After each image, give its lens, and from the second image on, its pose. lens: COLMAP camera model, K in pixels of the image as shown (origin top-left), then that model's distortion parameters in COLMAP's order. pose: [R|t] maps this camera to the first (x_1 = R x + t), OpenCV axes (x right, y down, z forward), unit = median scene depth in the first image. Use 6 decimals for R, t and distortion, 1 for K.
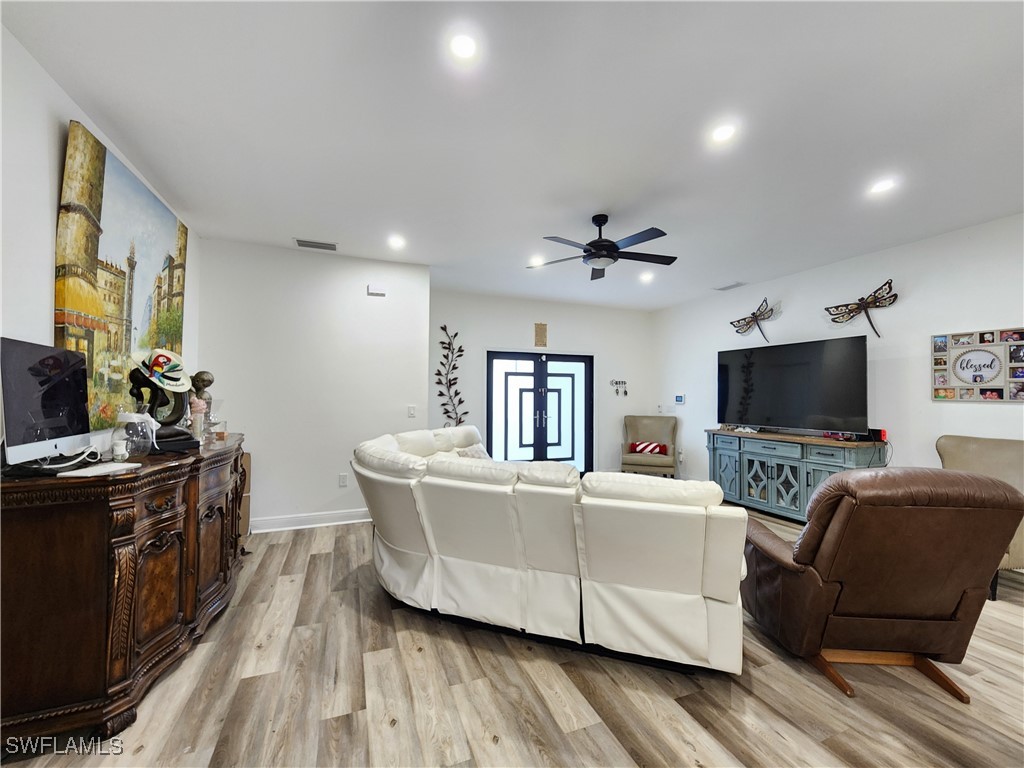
lens RADIAL K [[426.8, 0, 523.6], [0, 426.8, 387.2], [0, 0, 1]] dist [0.000149, -0.000079]
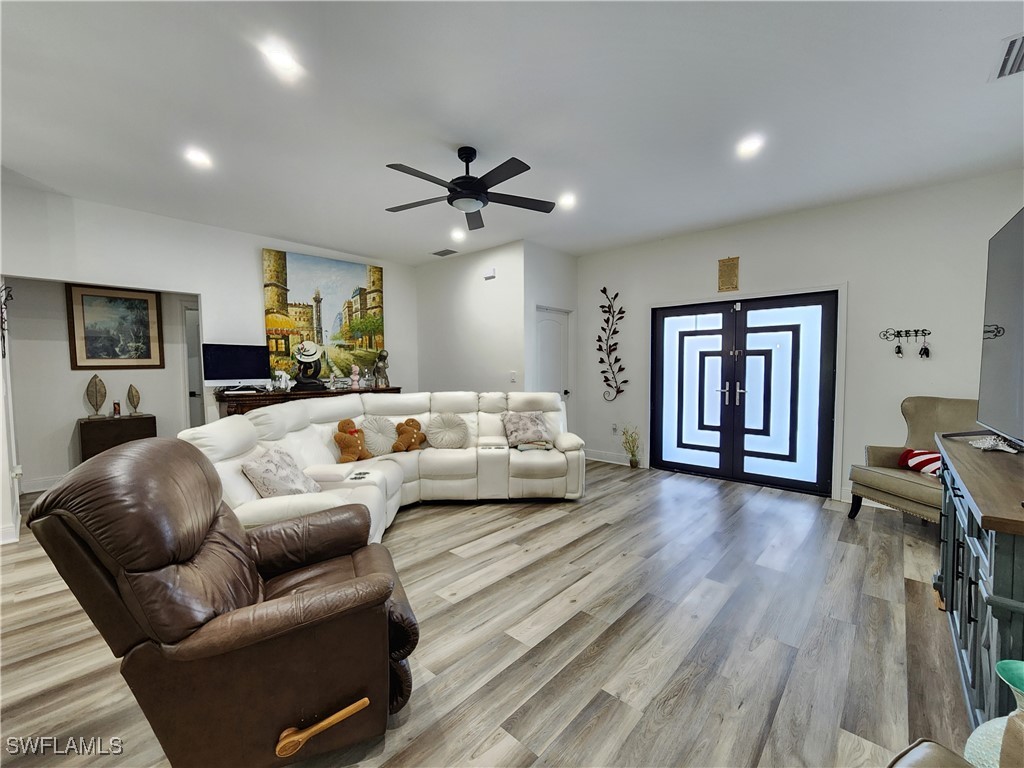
lens RADIAL K [[428.8, 0, 509.8], [0, 428.8, 387.8], [0, 0, 1]] dist [-0.001366, -0.000639]
pose [[0.432291, 0.037755, -0.900943, 0.577969], [0.024012, 0.998287, 0.053355, 0.019456], [0.901414, -0.044698, 0.430644, 0.392799]]
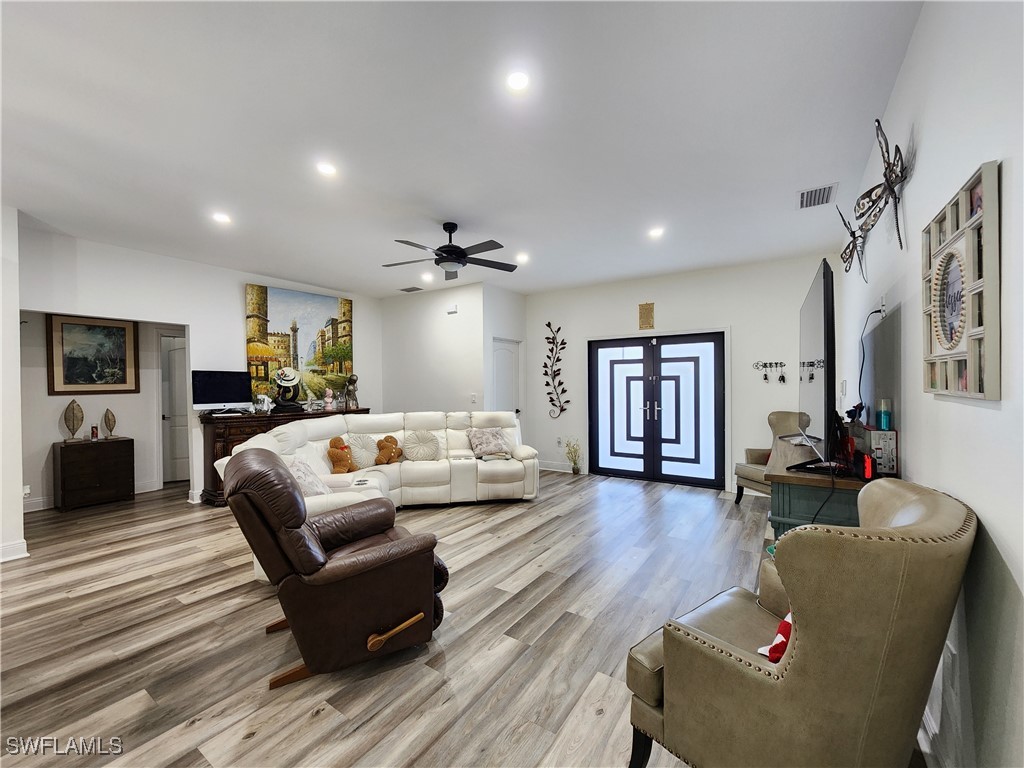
lens RADIAL K [[428.8, 0, 509.8], [0, 428.8, 387.8], [0, 0, 1]] dist [-0.001366, -0.000639]
pose [[0.559035, -0.003522, -0.829137, 0.677962], [0.026446, 0.999558, 0.013585, 0.007641], [0.828722, -0.029522, 0.558881, 0.283263]]
